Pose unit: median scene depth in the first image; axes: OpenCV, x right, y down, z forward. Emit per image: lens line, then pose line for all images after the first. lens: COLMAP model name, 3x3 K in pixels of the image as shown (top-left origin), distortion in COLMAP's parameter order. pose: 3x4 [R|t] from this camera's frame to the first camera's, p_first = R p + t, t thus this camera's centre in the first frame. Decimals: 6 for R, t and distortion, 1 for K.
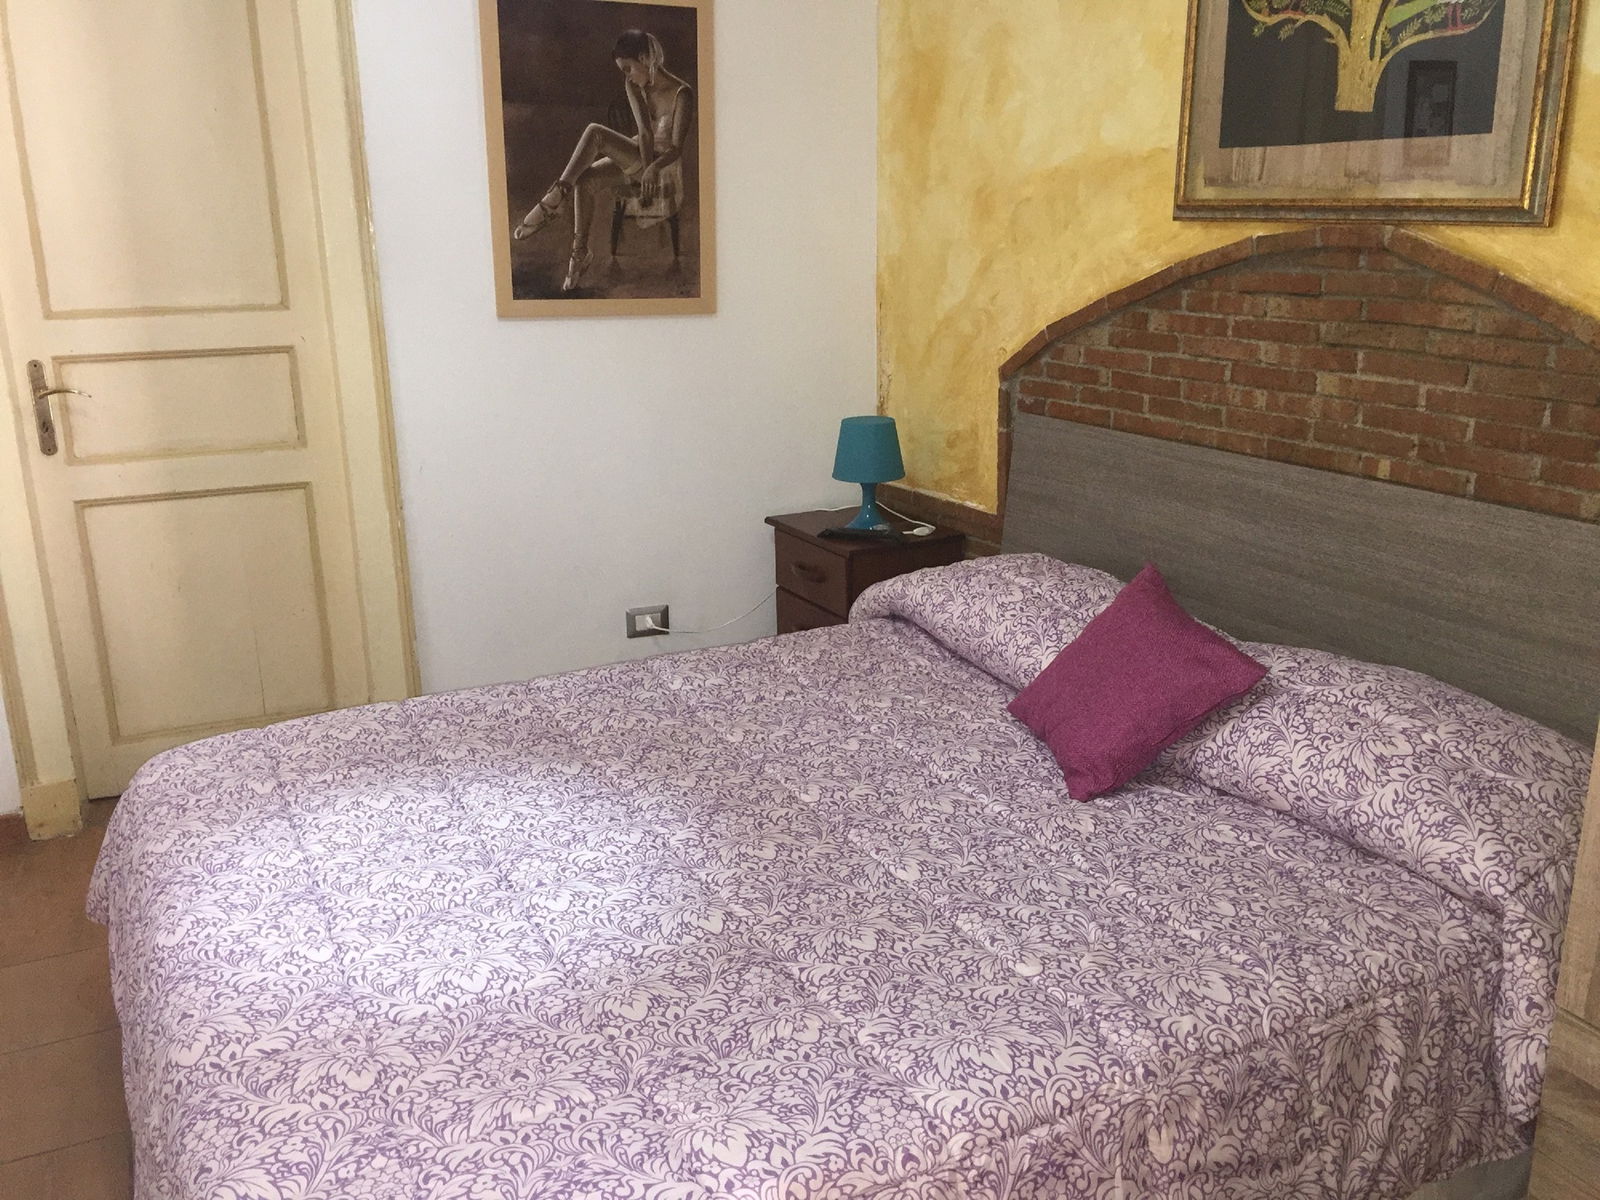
lens RADIAL K [[1337.6, 0, 800.0], [0, 1337.6, 600.0], [0, 0, 1]] dist [0.019651, 0.002553]
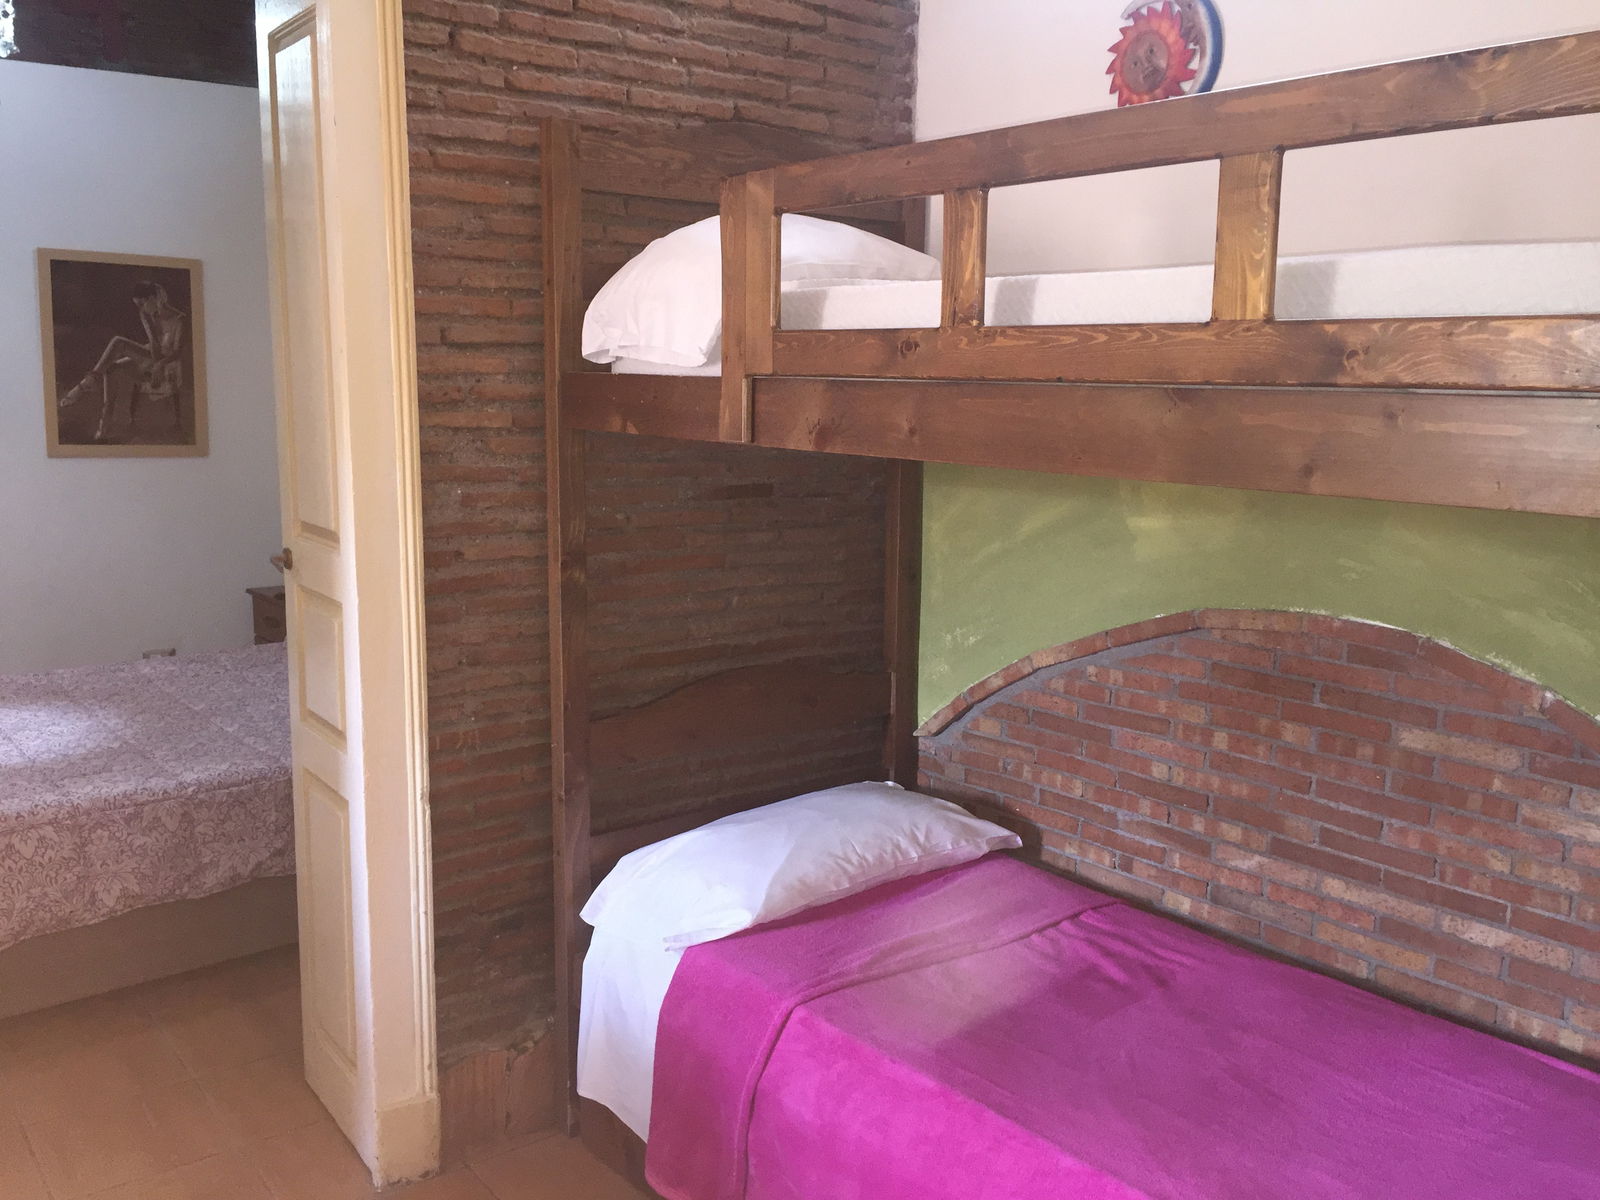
lens RADIAL K [[1364.6, 0, 800.0], [0, 1364.6, 600.0], [0, 0, 1]] dist [-0.000554, -0.003784]
pose [[0.976307, -0.009336, 0.216191, 0.277450], [0.035196, 0.992617, -0.116075, 0.166557], [-0.213511, 0.120933, 0.969427, -0.686049]]
